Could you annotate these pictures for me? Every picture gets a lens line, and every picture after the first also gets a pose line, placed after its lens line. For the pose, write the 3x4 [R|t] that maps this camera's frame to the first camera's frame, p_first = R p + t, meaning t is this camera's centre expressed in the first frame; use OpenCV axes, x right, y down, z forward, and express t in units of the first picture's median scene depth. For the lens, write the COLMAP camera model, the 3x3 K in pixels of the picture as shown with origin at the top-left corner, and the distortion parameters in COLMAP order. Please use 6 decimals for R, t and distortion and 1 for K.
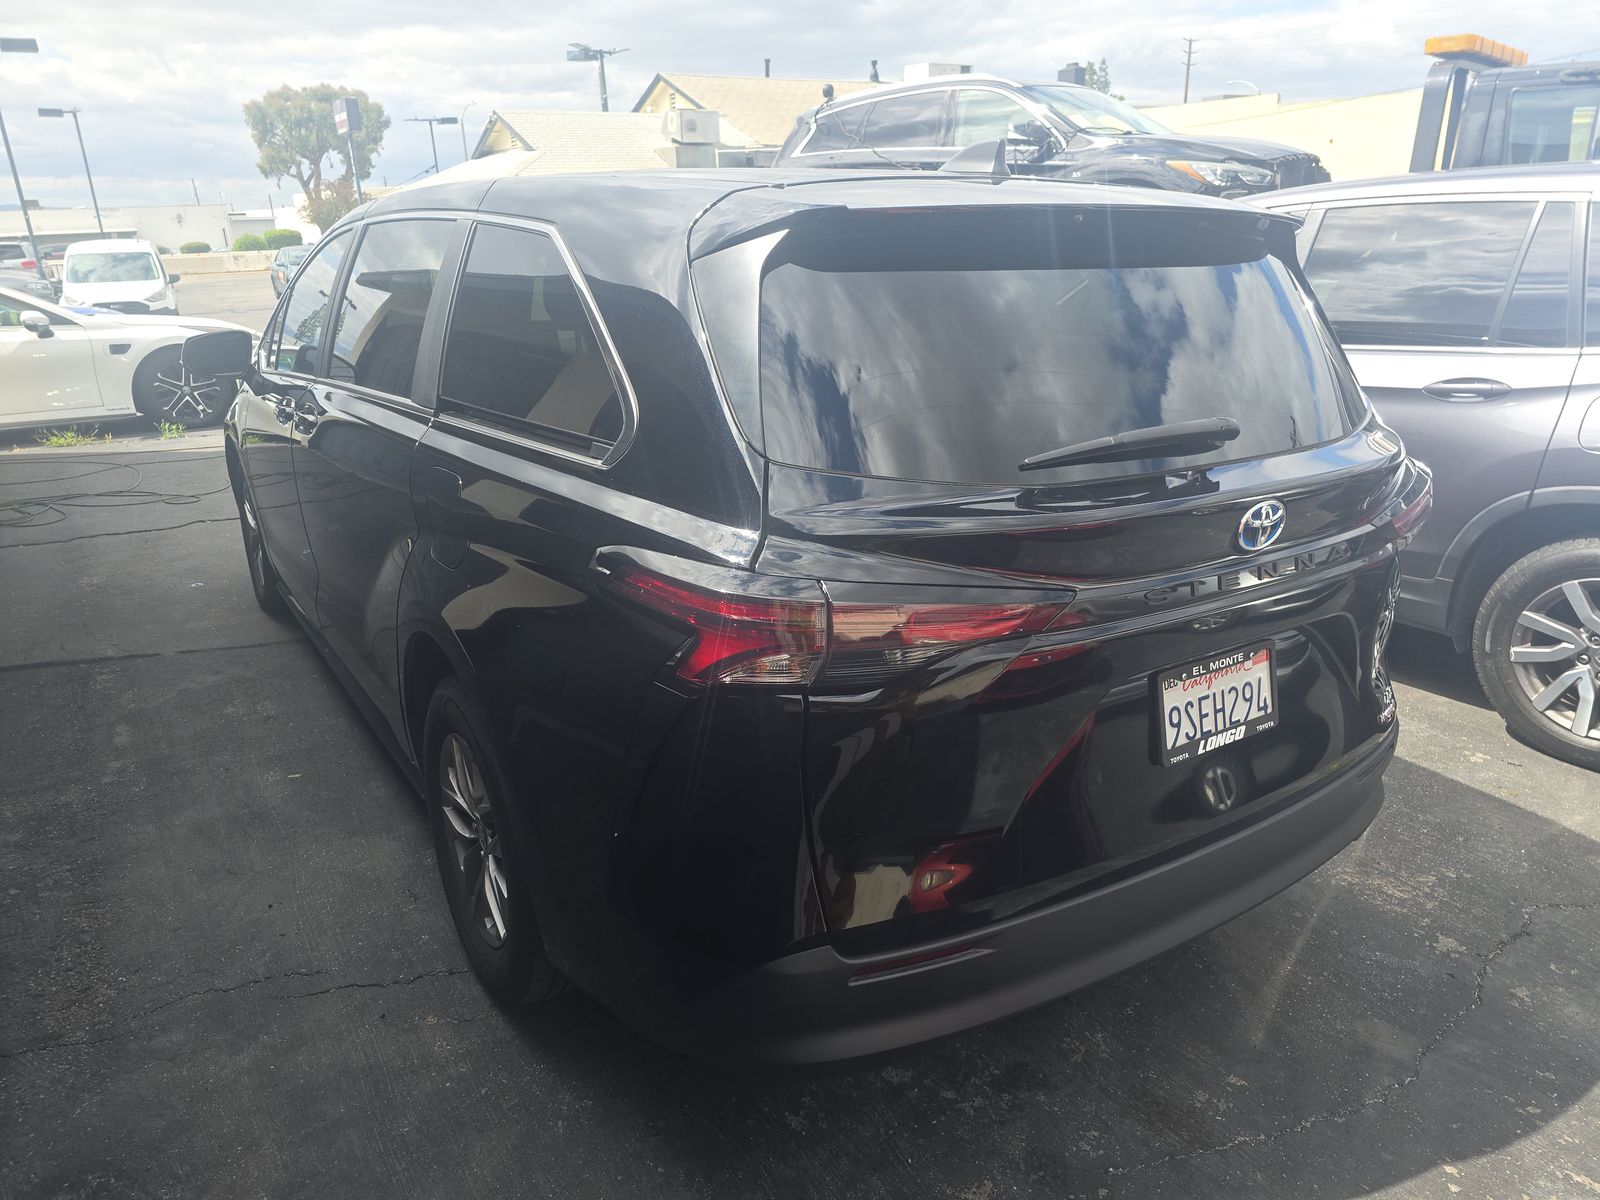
lens RADIAL K [[1069.0, 0, 804.7], [0, 1069.0, 605.9], [0, 0, 1]] dist [0.029485, -0.024130]
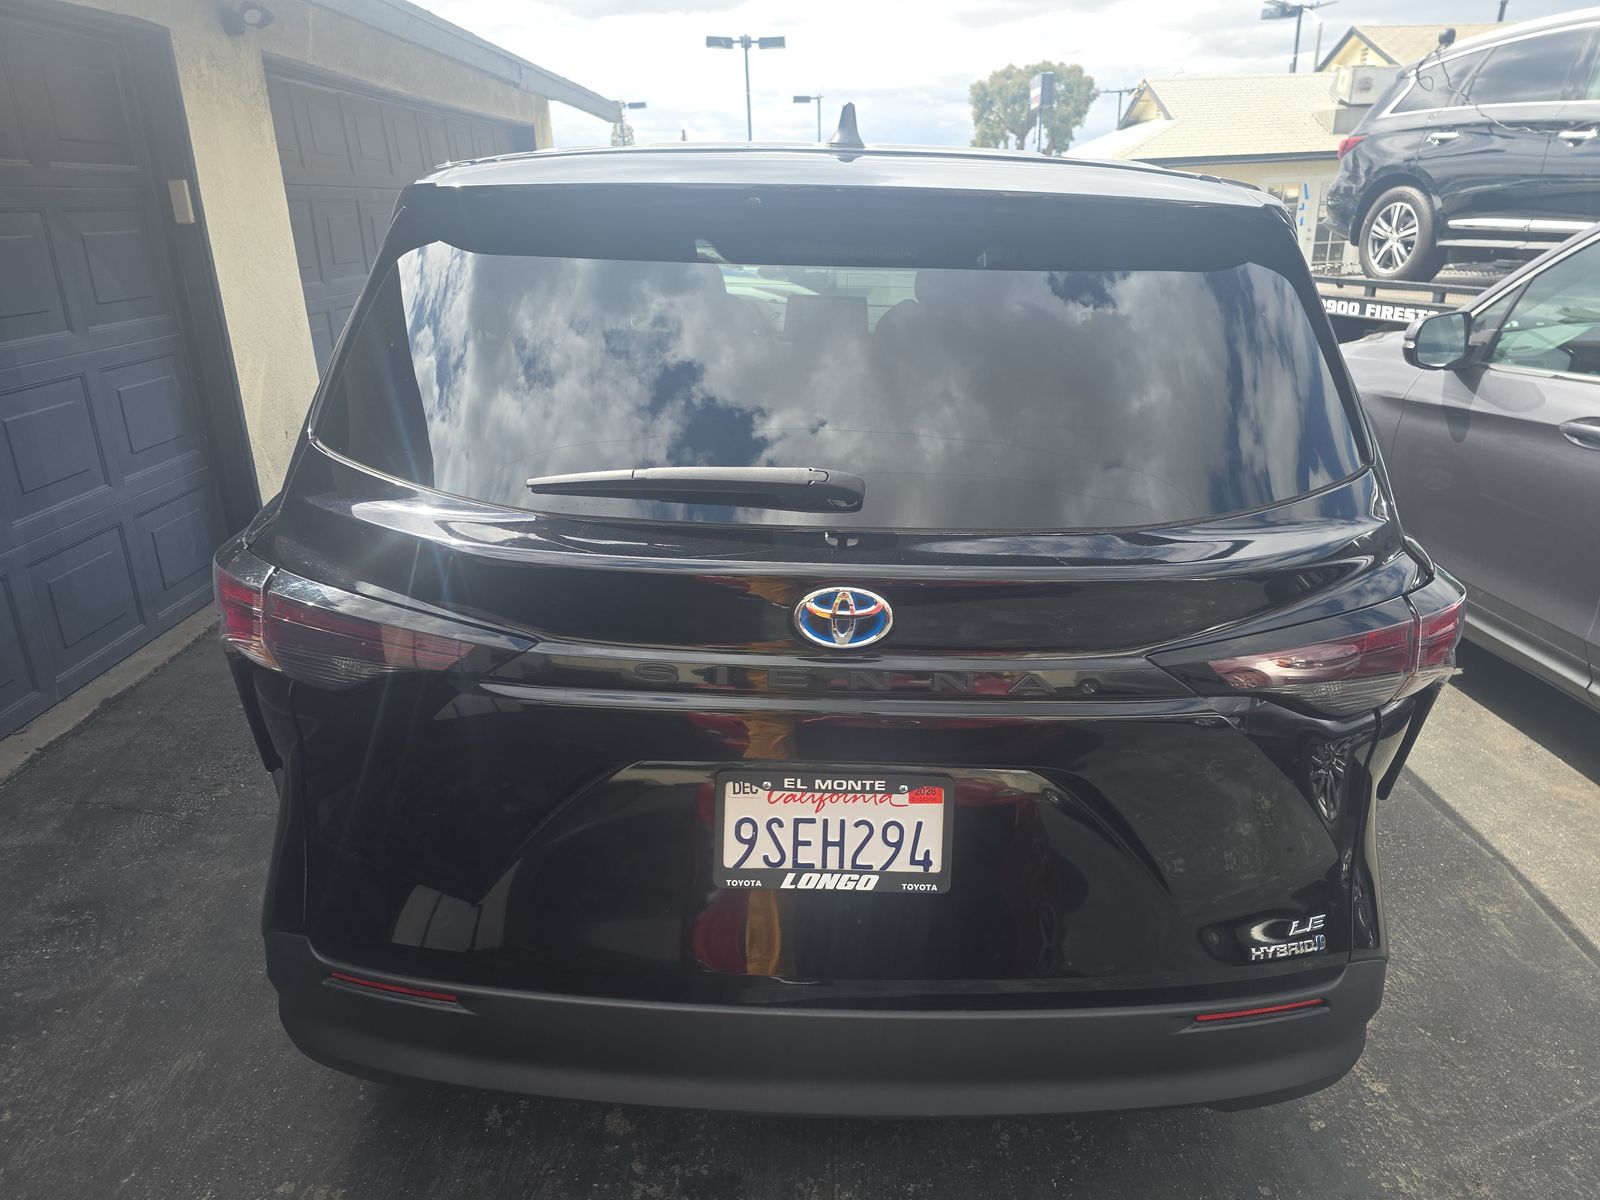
lens RADIAL K [[1069.0, 0, 793.8], [0, 1069.0, 602.0], [0, 0, 1]] dist [0.029485, -0.024130]
pose [[0.831779, 0.204498, -0.516066, 0.713499], [-0.194263, 0.978118, 0.074485, -0.122353], [0.520005, 0.038298, 0.853304, 0.318584]]
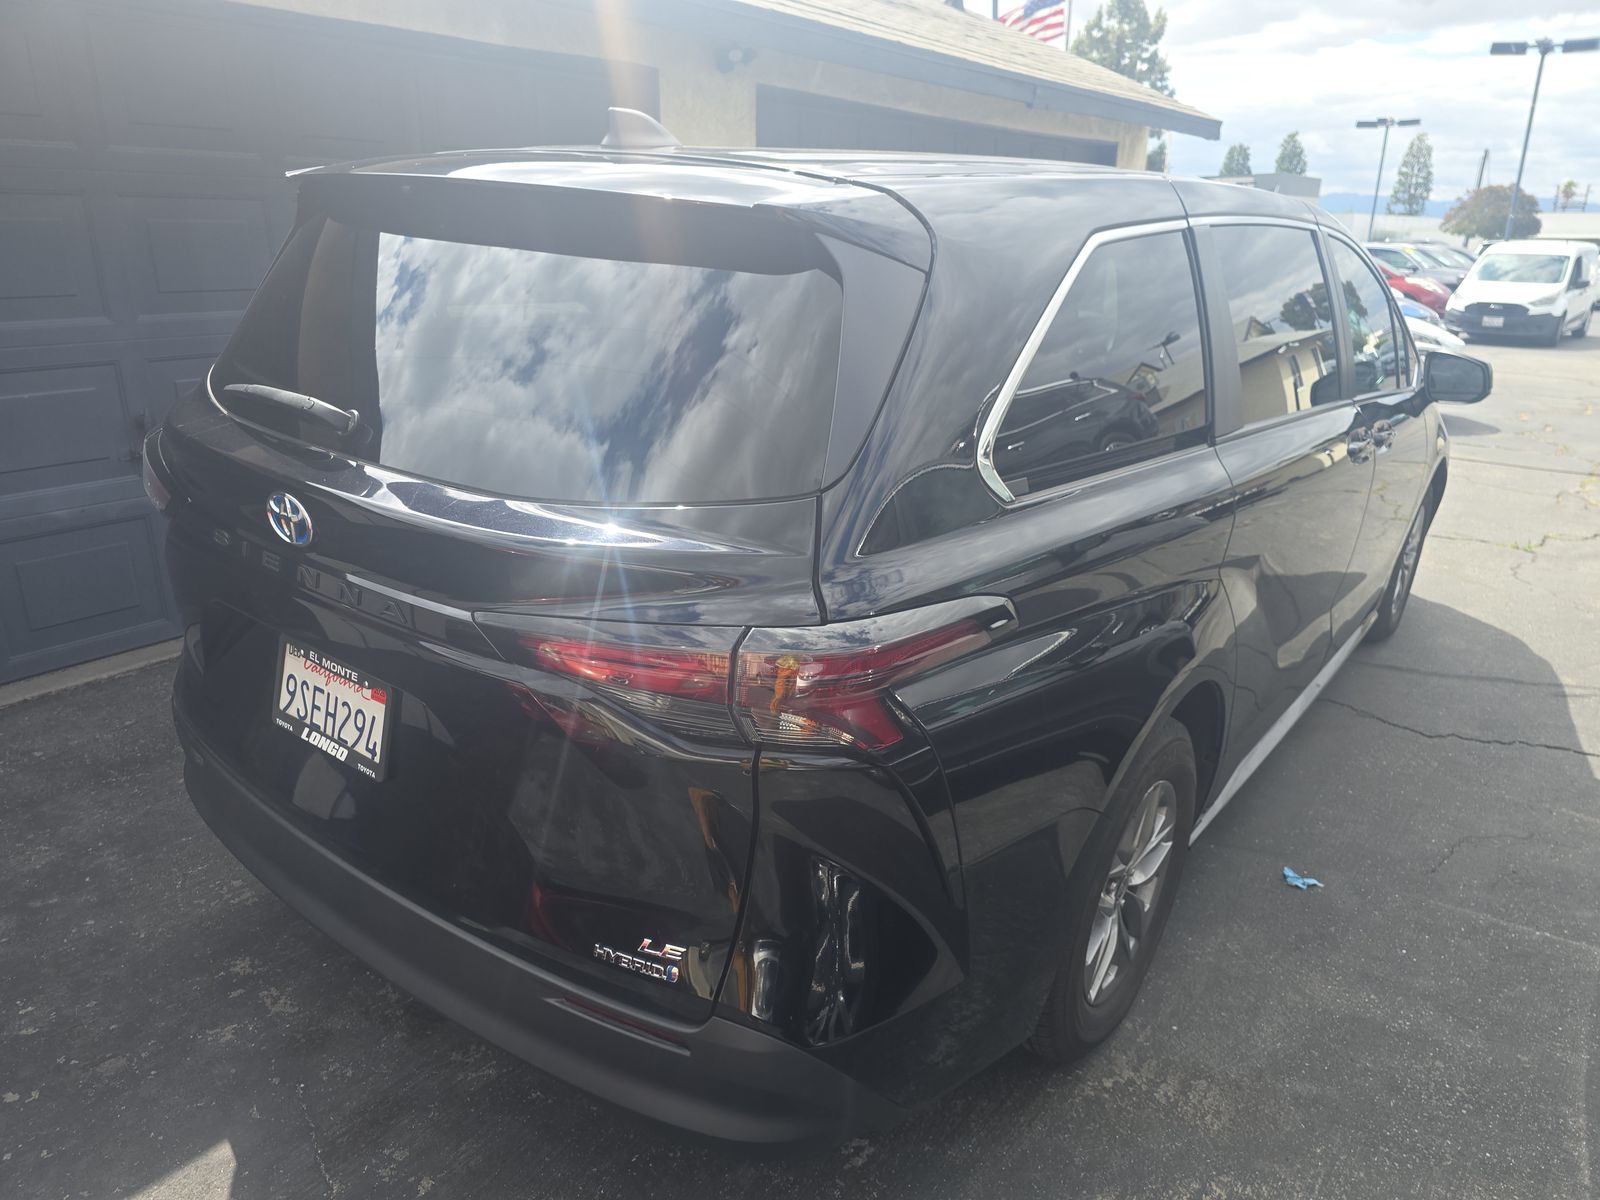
lens RADIAL K [[1069.0, 0, 804.2], [0, 1069.0, 593.9], [0, 0, 1]] dist [0.029485, -0.024130]
pose [[0.349669, 0.338226, -0.873690, 1.302357], [-0.347484, 0.912865, 0.214321, -0.341659], [0.870050, 0.228652, 0.436729, 0.912141]]
